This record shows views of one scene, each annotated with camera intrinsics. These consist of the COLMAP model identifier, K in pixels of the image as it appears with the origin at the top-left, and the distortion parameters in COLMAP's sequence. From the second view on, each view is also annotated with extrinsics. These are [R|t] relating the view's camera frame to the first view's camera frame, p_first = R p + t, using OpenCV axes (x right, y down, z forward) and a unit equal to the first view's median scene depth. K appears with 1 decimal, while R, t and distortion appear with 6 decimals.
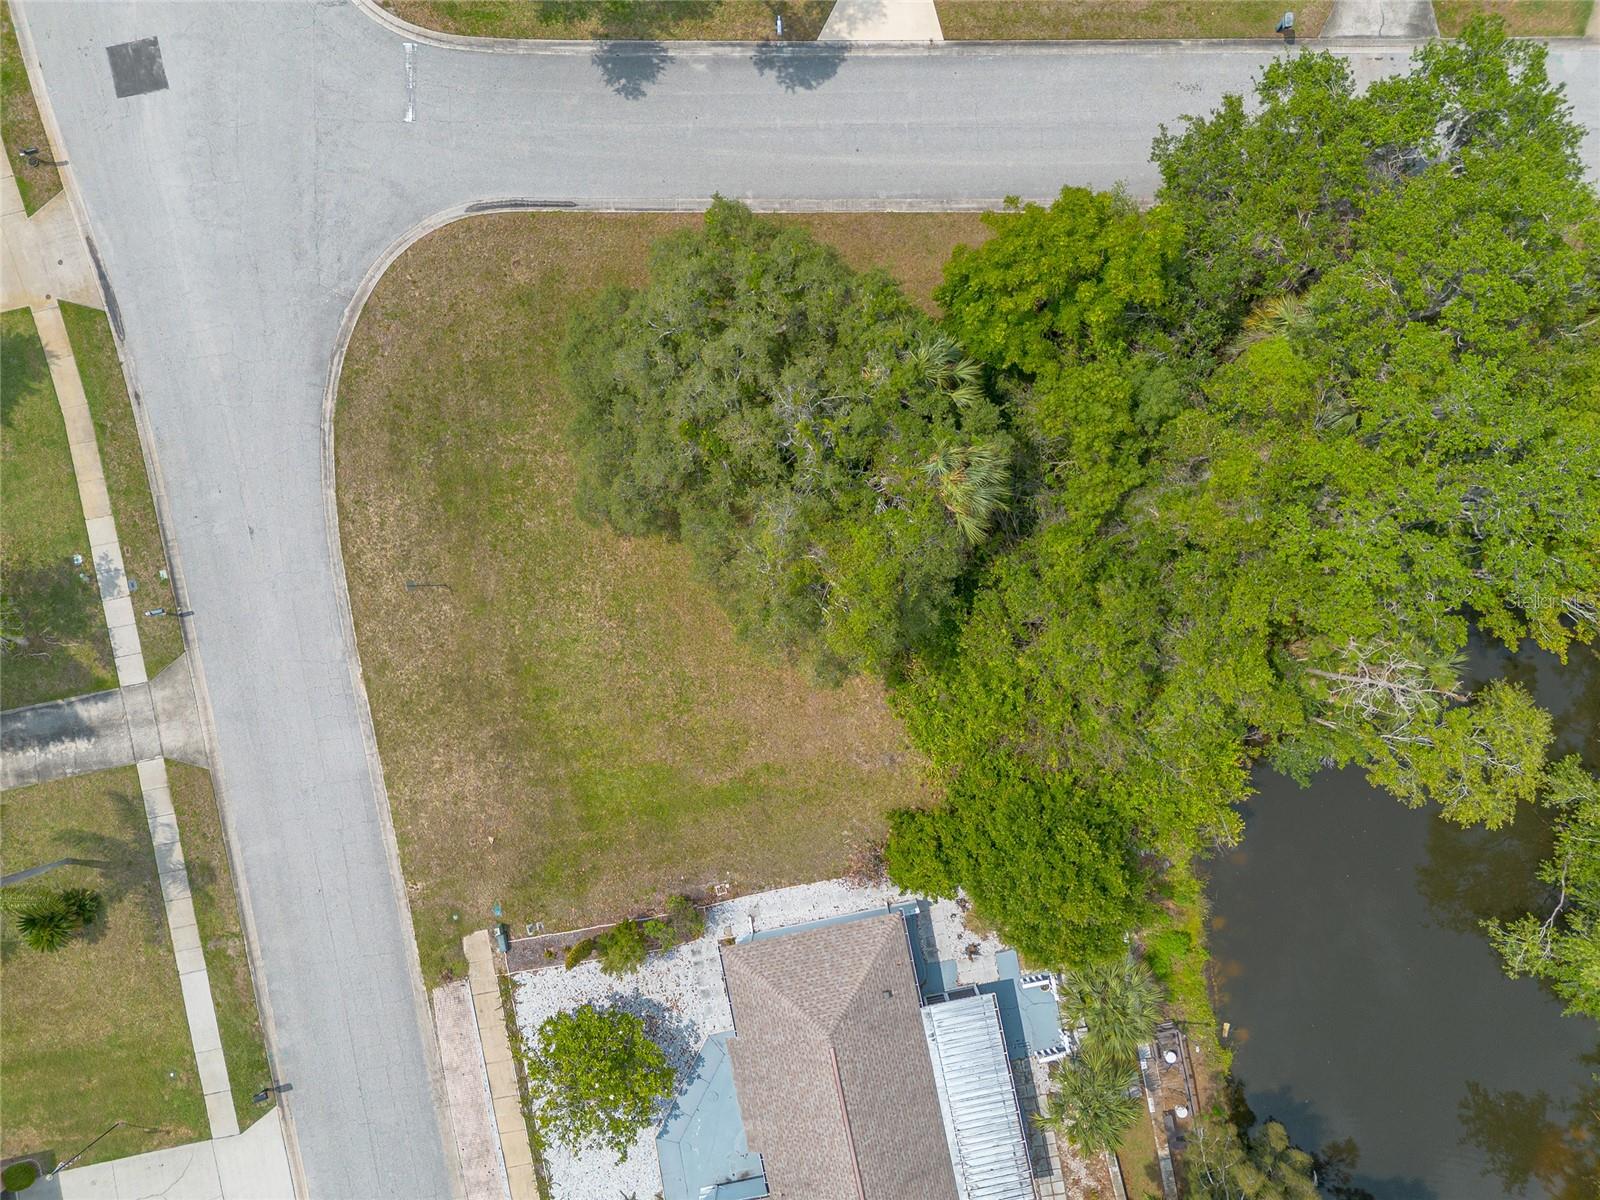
lens RADIAL K [[1149.5, 0, 797.1], [0, 1149.5, 594.2], [0, 0, 1]] dist [0.090571, -0.095580]
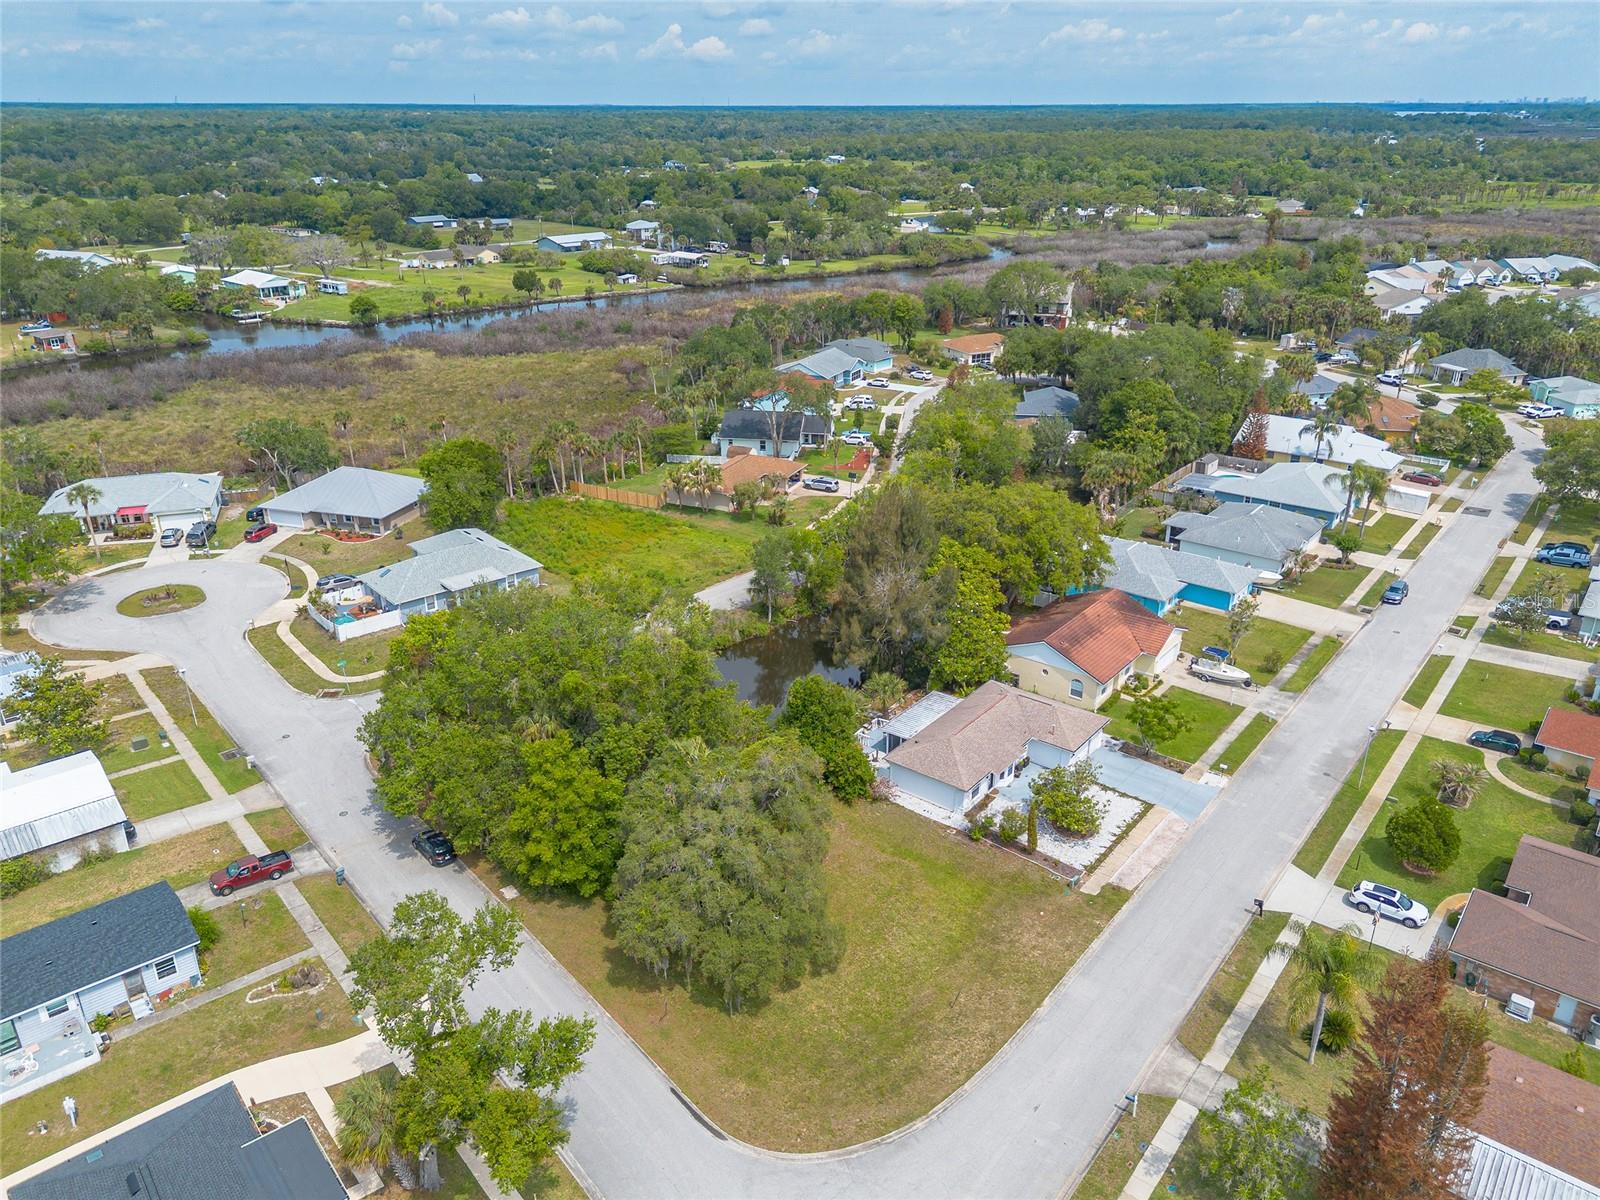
lens RADIAL K [[1149.5, 0, 797.1], [0, 1149.5, 594.2], [0, 0, 1]] dist [0.090571, -0.095580]
pose [[-0.646691, -0.281386, 0.708951, -1.030449], [0.762468, -0.263818, 0.590798, -0.838517], [0.020792, 0.922617, 0.385157, 0.007391]]
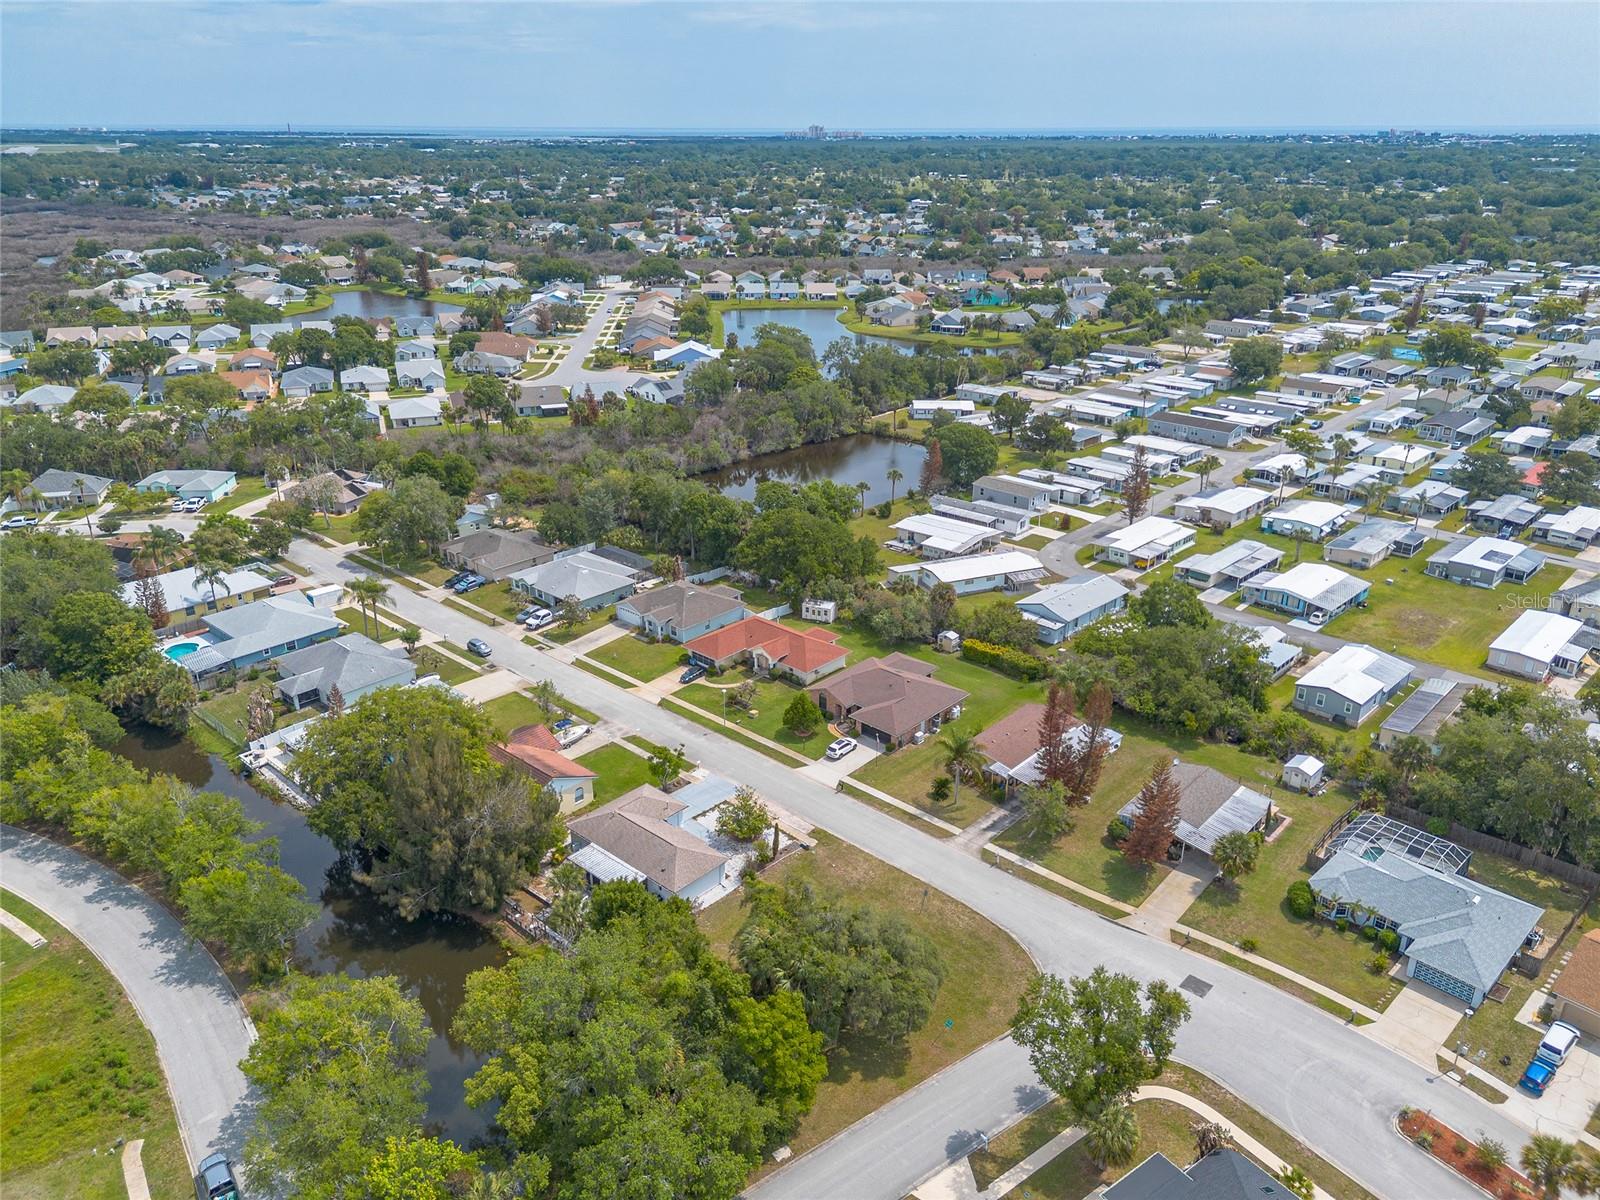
lens RADIAL K [[1148.8, 0, 800.0], [0, 1148.8, 600.0], [0, 0, 1]] dist [0.088305, -0.095107]
pose [[-0.806934, 0.239217, -0.540030, 0.948594], [-0.590621, -0.319308, 0.741086, -1.338054], [0.004844, 0.916961, 0.398947, -0.451233]]
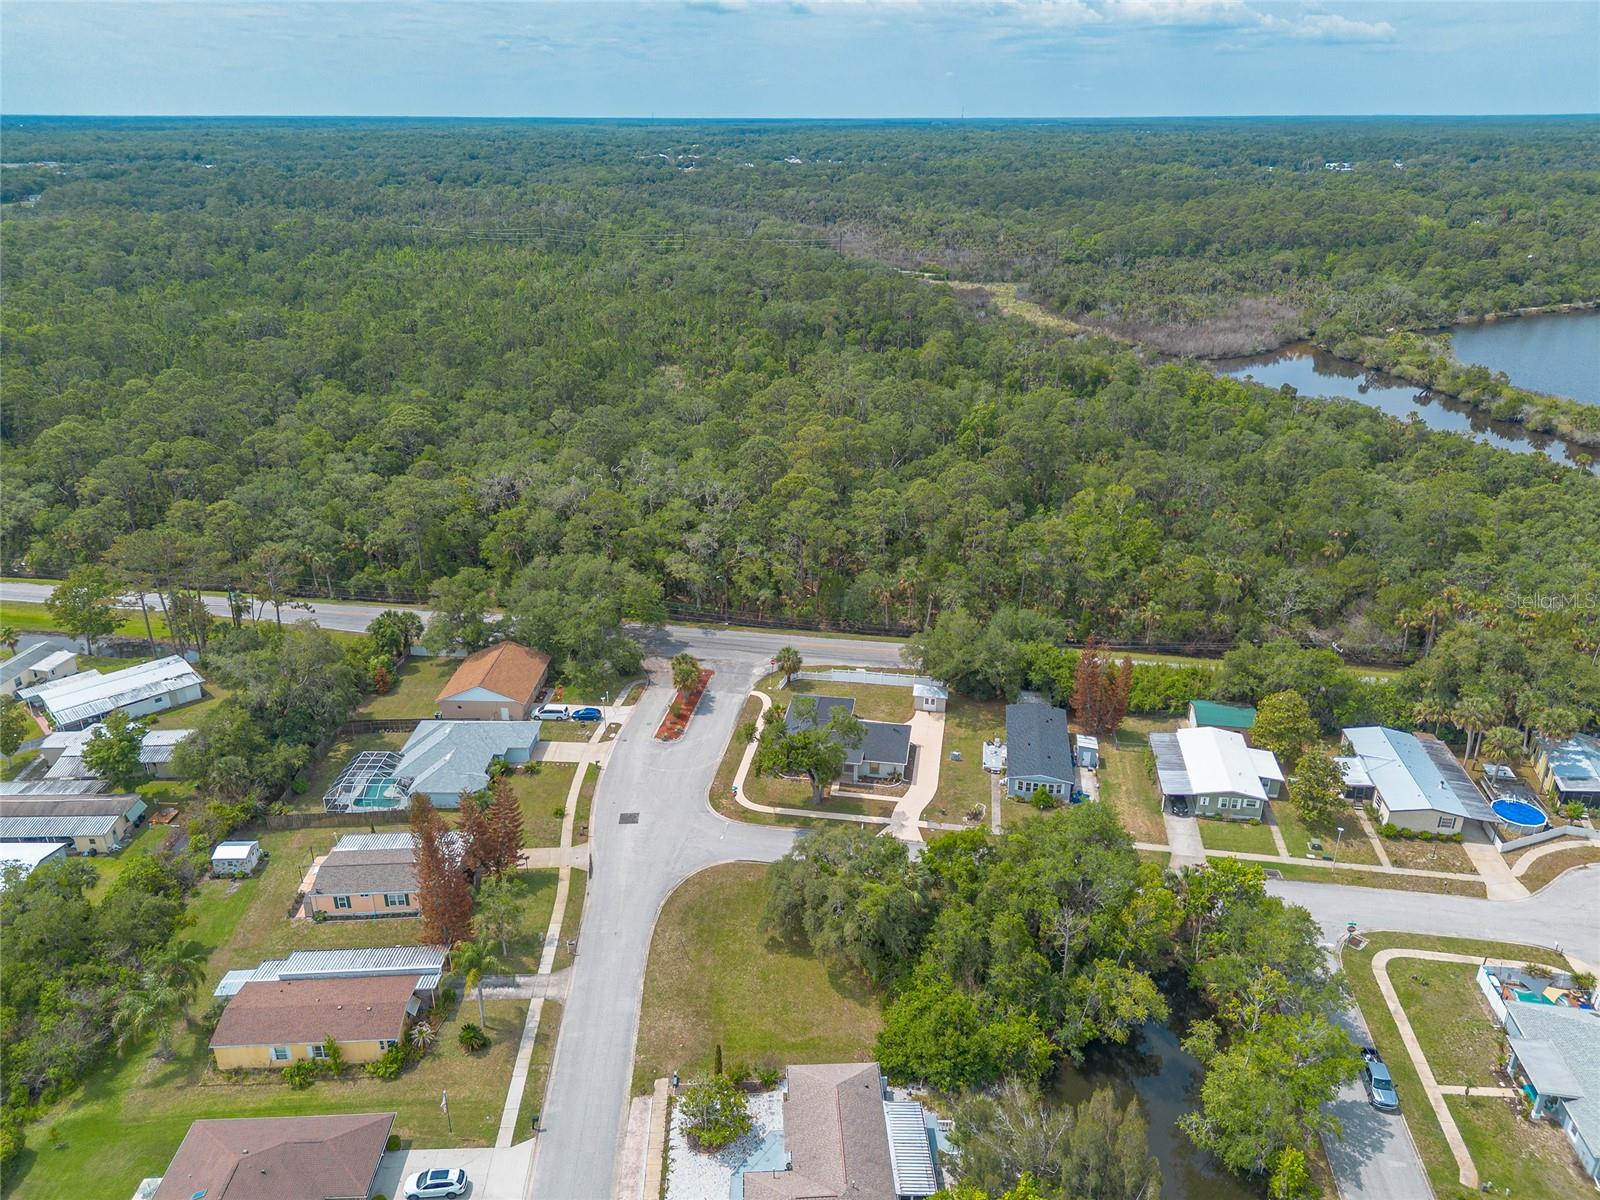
lens RADIAL K [[1149.5, 0, 797.1], [0, 1149.5, 594.2], [0, 0, 1]] dist [0.090571, -0.095580]
pose [[0.987556, 0.074882, -0.138293, 0.161367], [-0.156267, 0.368313, -0.916475, 1.766978], [-0.017692, 0.926681, 0.375432, -0.508134]]
